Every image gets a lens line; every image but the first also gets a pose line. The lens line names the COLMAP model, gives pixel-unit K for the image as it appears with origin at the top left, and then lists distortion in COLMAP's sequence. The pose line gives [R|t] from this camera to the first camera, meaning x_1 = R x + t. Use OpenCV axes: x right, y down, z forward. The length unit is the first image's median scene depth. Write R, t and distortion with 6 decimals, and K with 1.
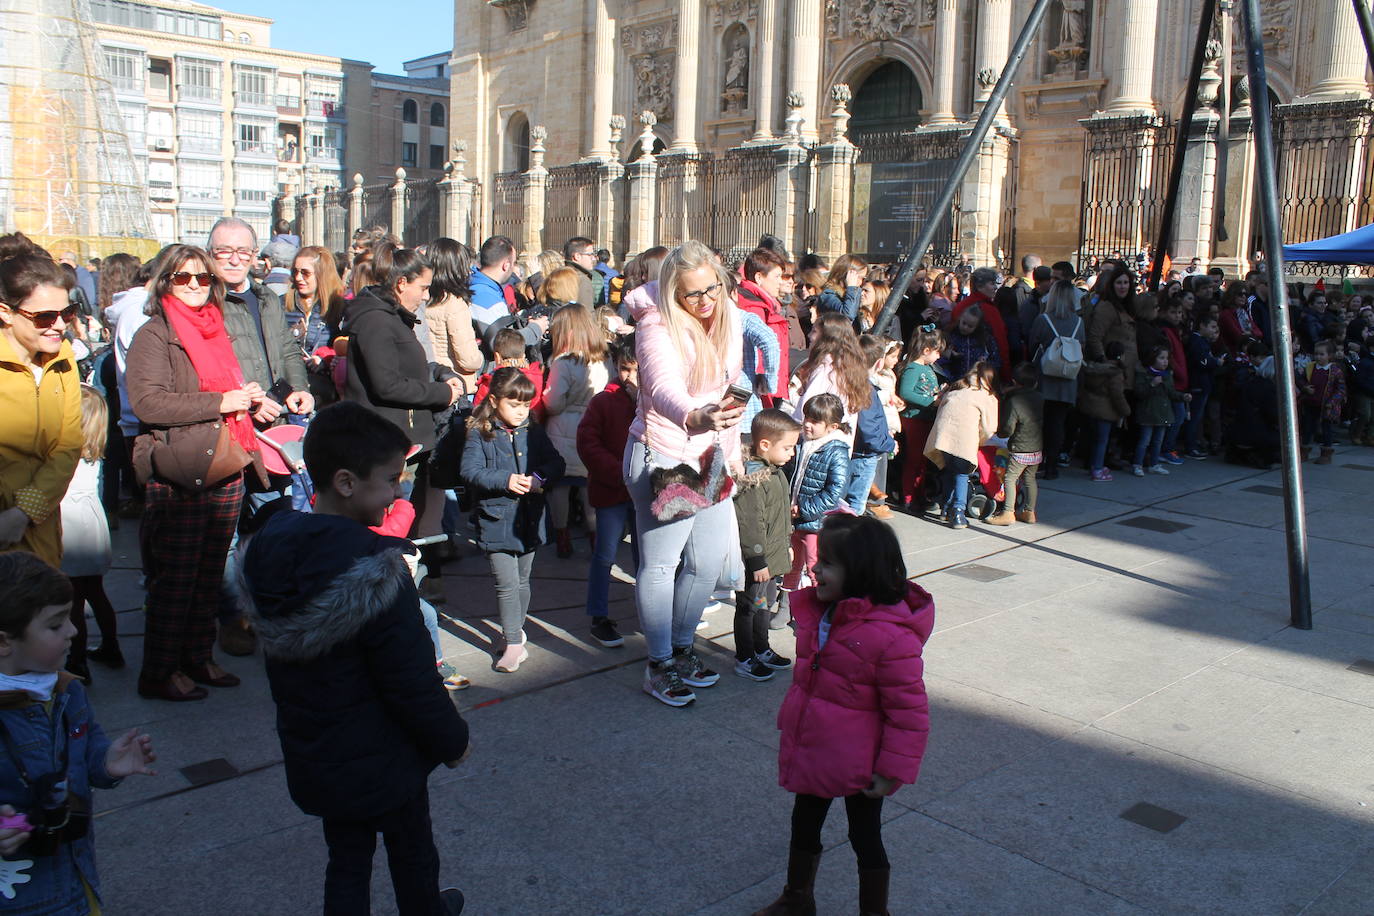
lens RADIAL K [[1188.9, 0, 694.7], [0, 1188.9, 458.8], [0, 0, 1]] dist [-0.163020, 0.156381]
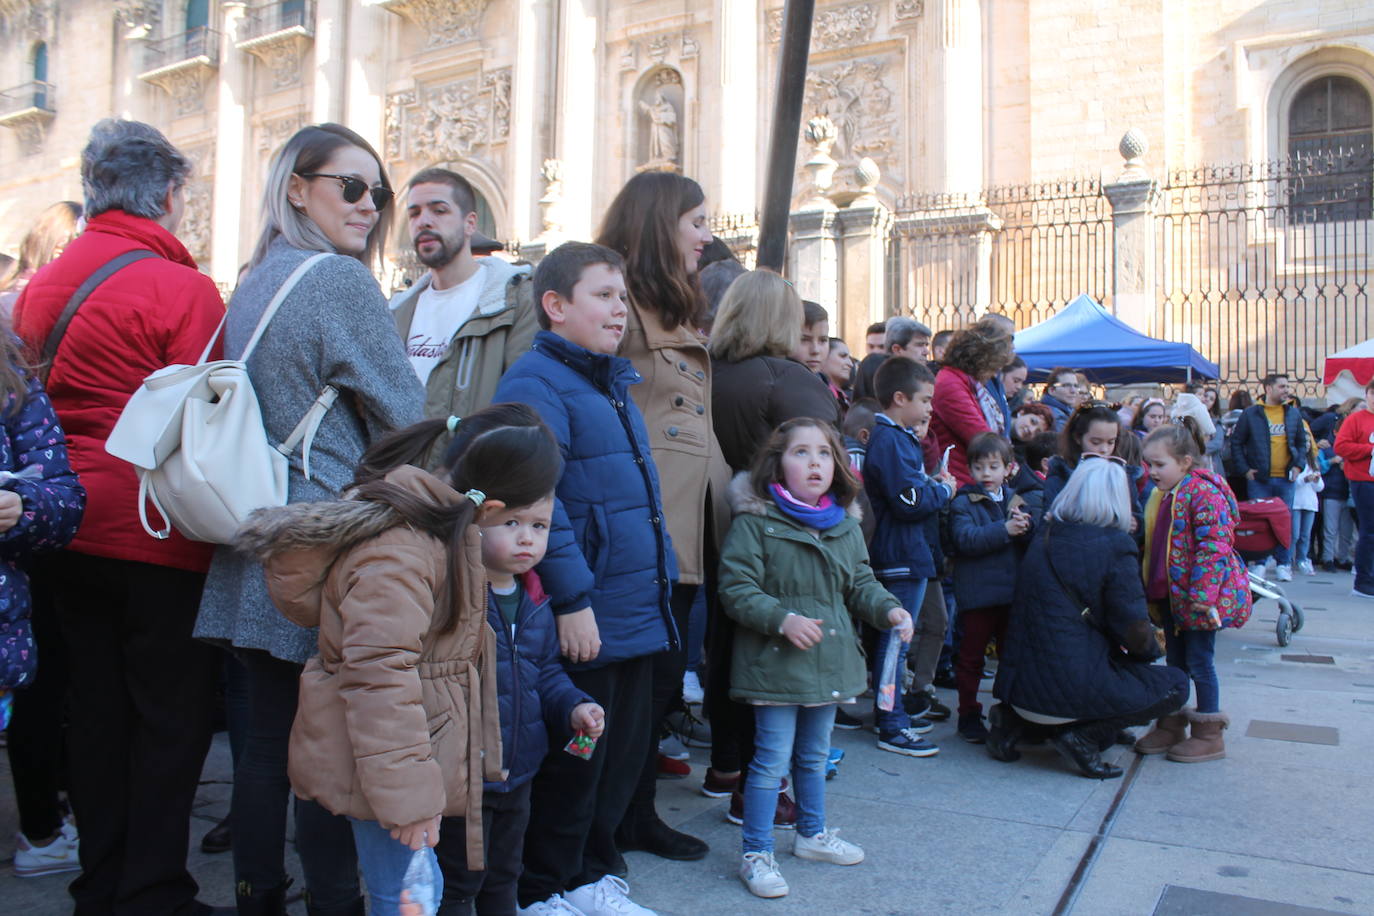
lens RADIAL K [[1155.6, 0, 722.0], [0, 1155.6, 454.9], [0, 0, 1]] dist [-0.147242, 0.112219]
pose [[0.945363, -0.017821, 0.325533, 0.076281], [0.067989, 0.987328, -0.143393, -0.014534], [-0.318853, 0.157691, 0.934594, 0.195325]]
